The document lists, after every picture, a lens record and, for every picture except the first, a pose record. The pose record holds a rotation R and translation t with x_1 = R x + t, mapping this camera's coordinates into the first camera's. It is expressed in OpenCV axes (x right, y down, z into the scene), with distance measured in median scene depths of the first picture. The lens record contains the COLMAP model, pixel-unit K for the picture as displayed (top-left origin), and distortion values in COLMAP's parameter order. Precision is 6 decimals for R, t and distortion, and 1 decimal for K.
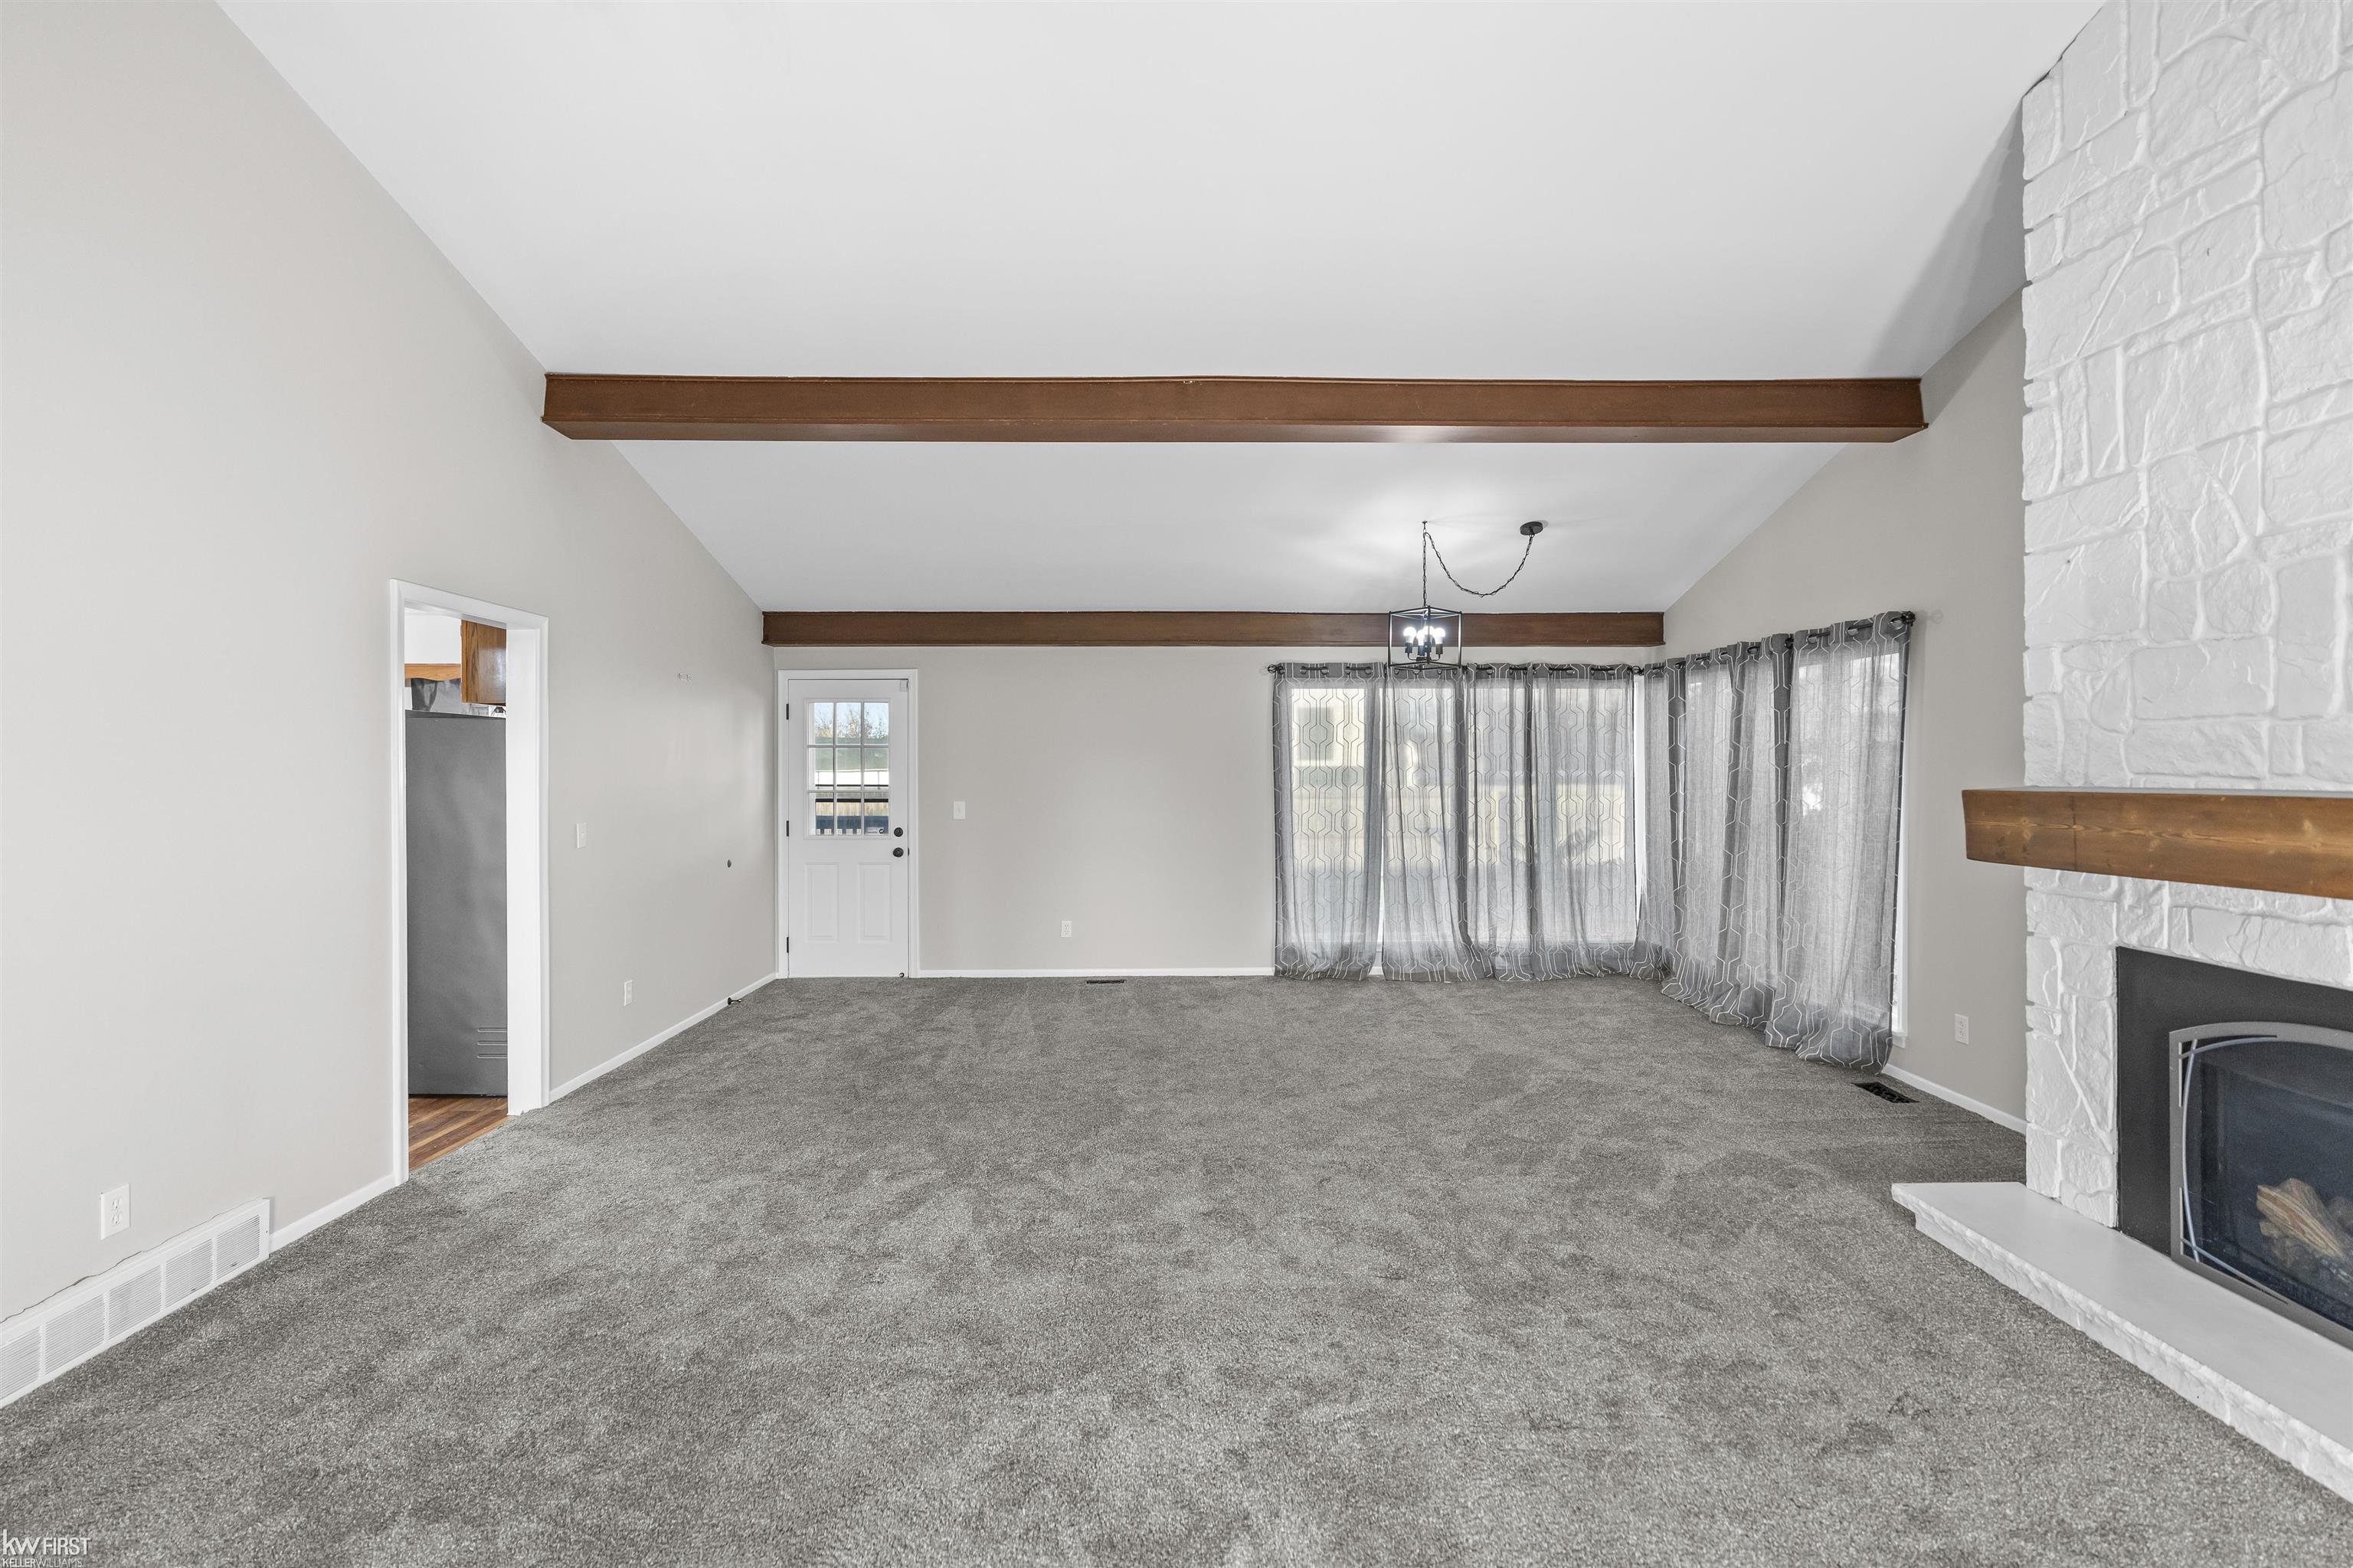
lens RADIAL K [[1064.7, 0, 1179.7], [0, 1064.7, 768.5], [0, 0, 1]] dist [0.000201, 0.000424]
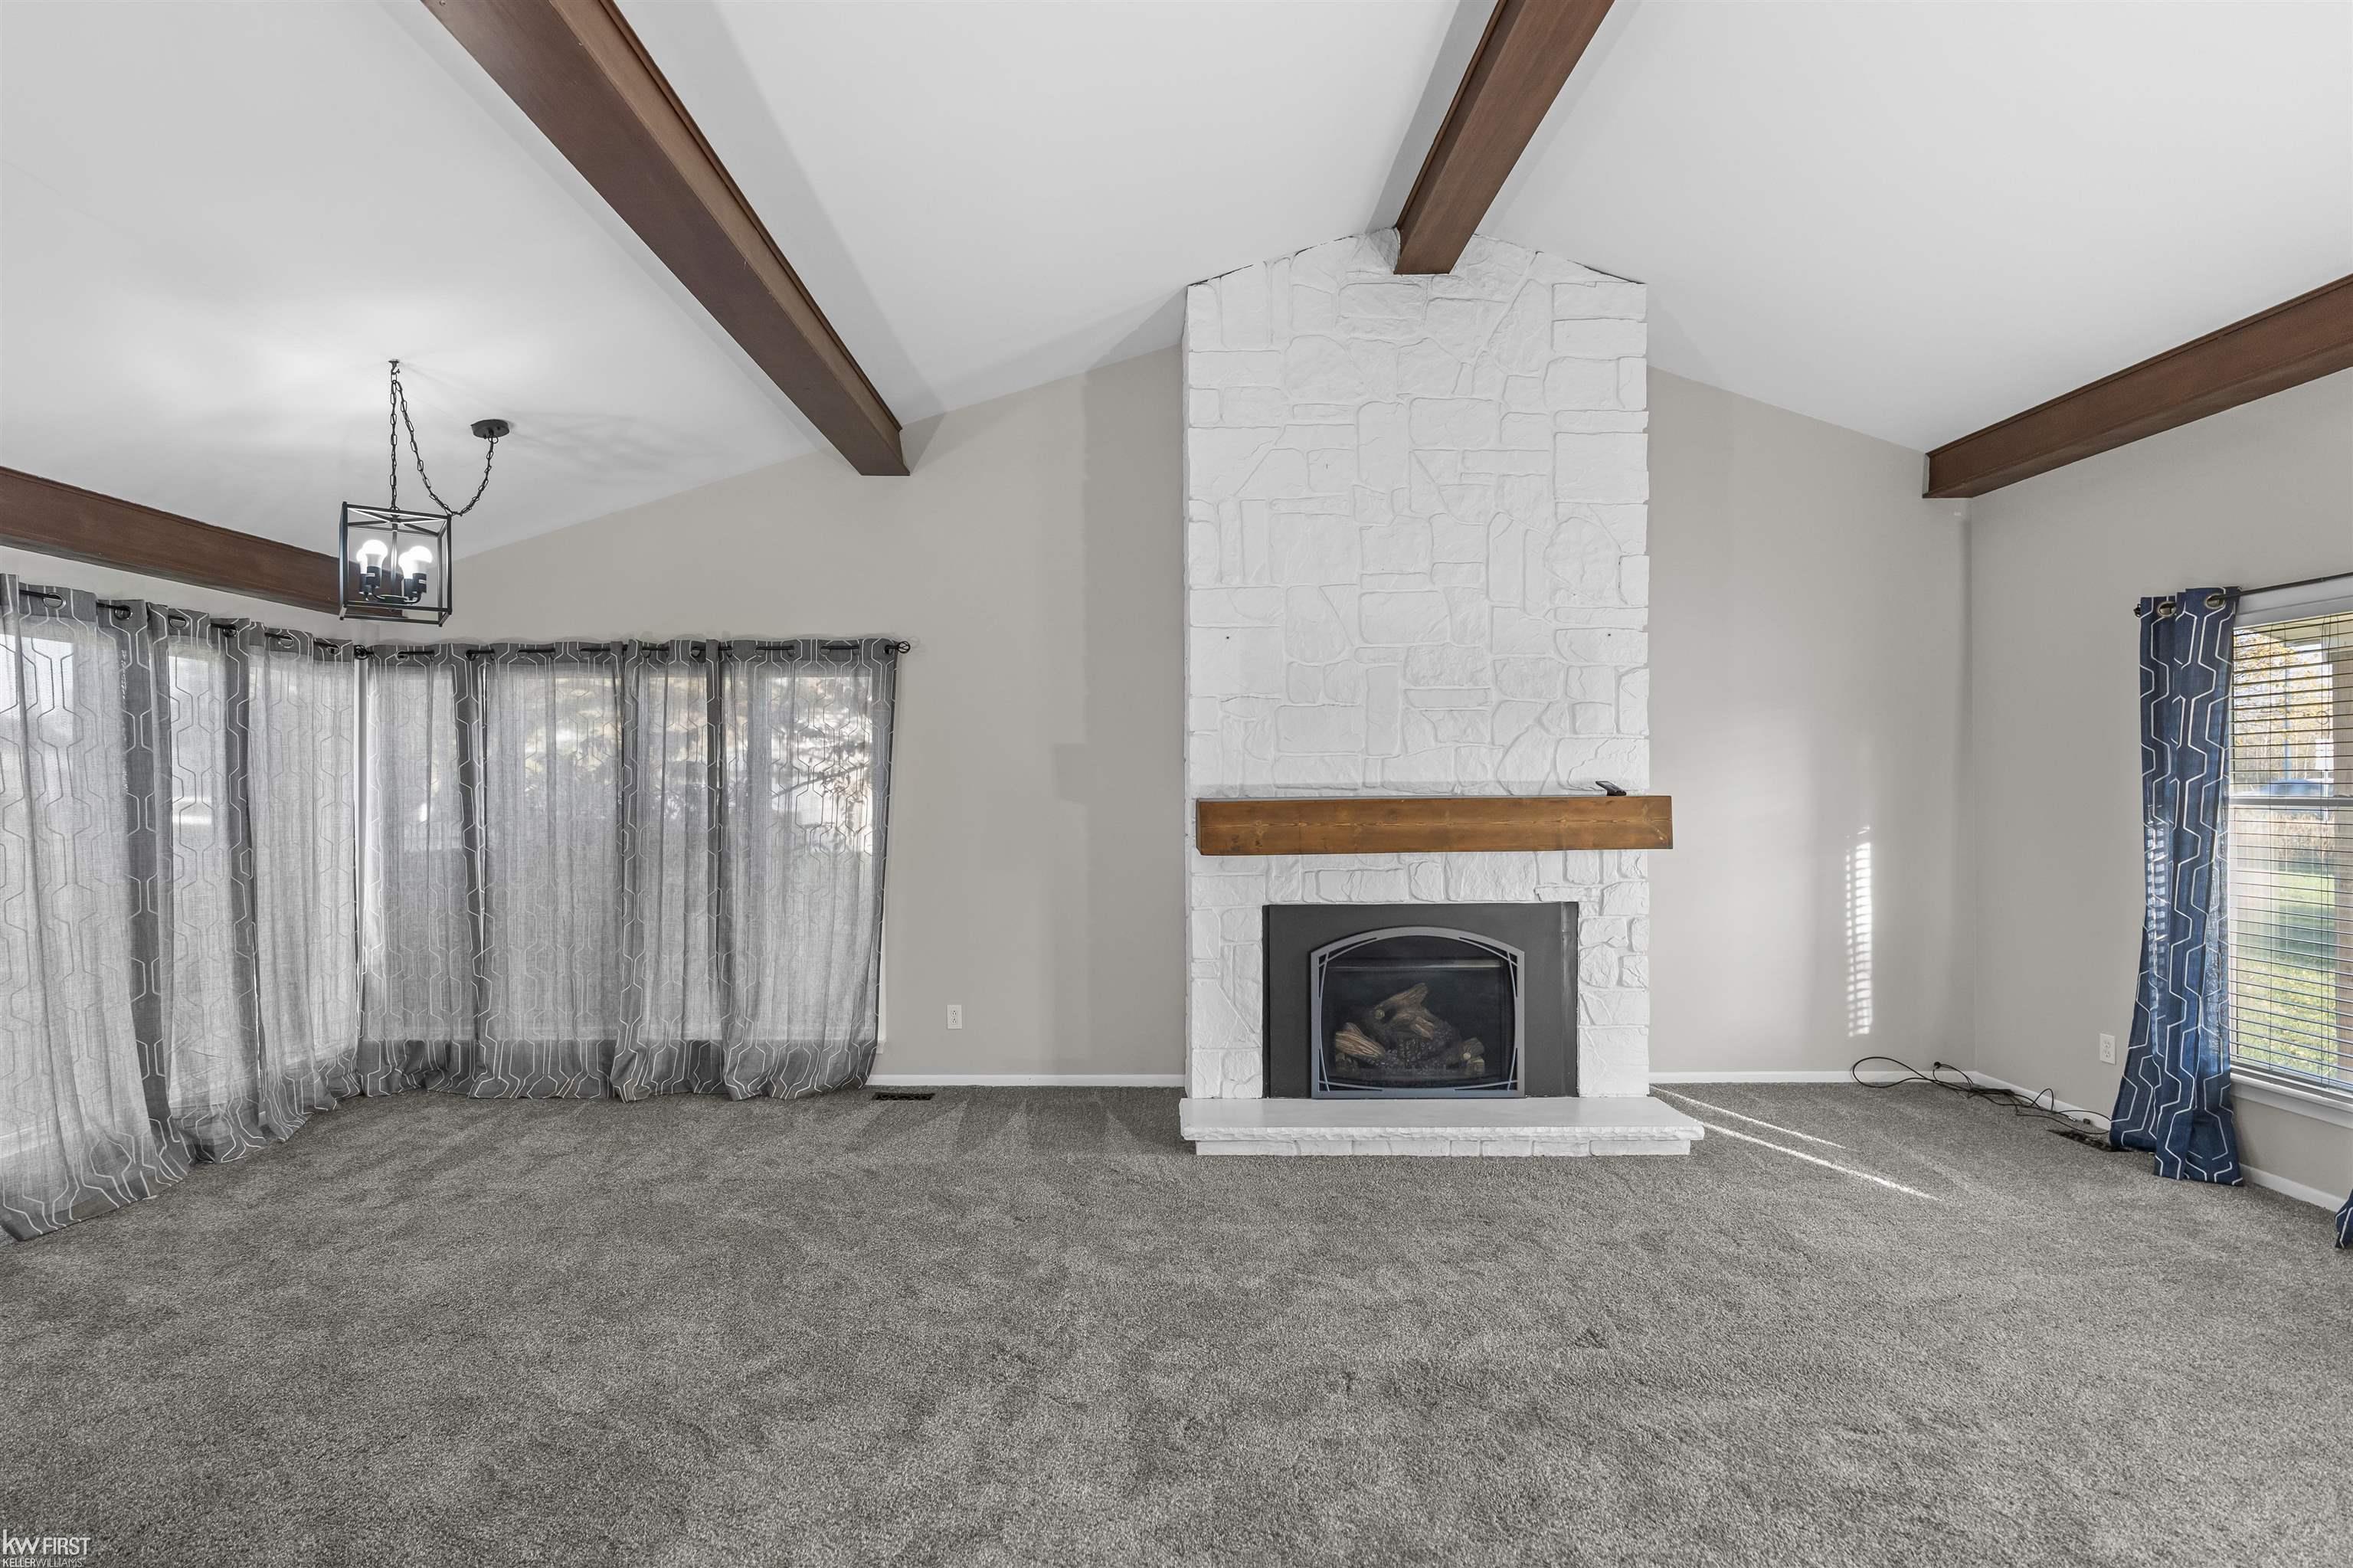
lens RADIAL K [[1155.5, 0, 1171.7], [0, 1155.5, 774.0], [0, 0, 1]] dist [-0.003163, -0.000501]
pose [[0.025504, 0.011203, 0.999612, -0.580758], [0.009033, 0.999894, -0.011436, 0.001779], [-0.999634, 0.009322, 0.025400, 0.866691]]
